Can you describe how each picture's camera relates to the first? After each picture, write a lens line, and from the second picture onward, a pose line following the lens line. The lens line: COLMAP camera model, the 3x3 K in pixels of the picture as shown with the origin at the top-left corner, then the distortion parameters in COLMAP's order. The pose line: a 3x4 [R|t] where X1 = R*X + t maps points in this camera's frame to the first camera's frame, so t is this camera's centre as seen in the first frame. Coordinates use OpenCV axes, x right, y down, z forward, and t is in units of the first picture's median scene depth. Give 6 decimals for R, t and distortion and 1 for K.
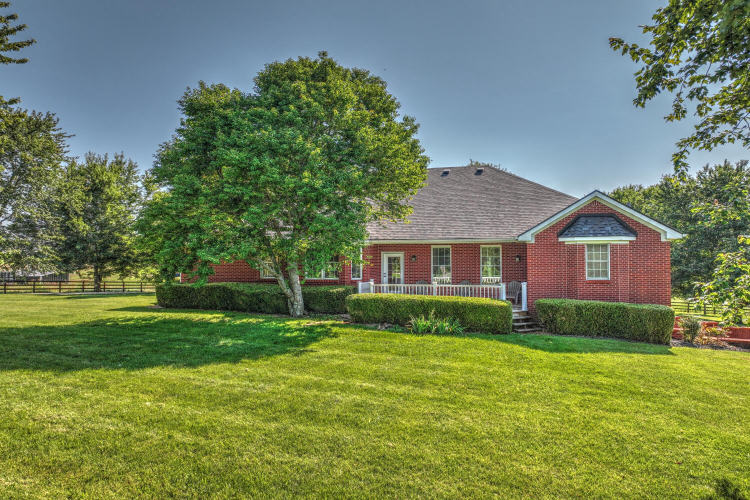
lens RADIAL K [[546.8, 0, 374.2], [0, 546.8, 249.3], [0, 0, 1]] dist [-0.000117, 0.022153]
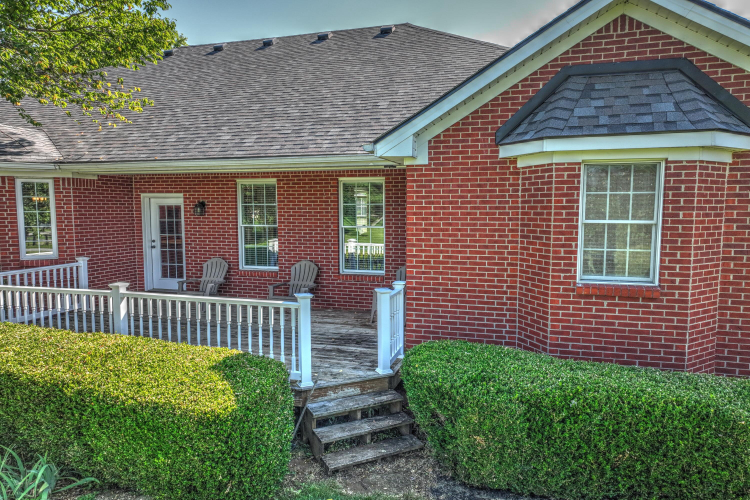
lens RADIAL K [[546.8, 0, 379.5], [0, 546.8, 272.2], [0, 0, 1]] dist [-0.000117, 0.022153]
pose [[0.999986, 0.004226, -0.003290, 0.277400], [-0.003739, 0.990679, 0.136165, 0.008426], [0.003835, -0.136151, 0.990681, 0.696673]]
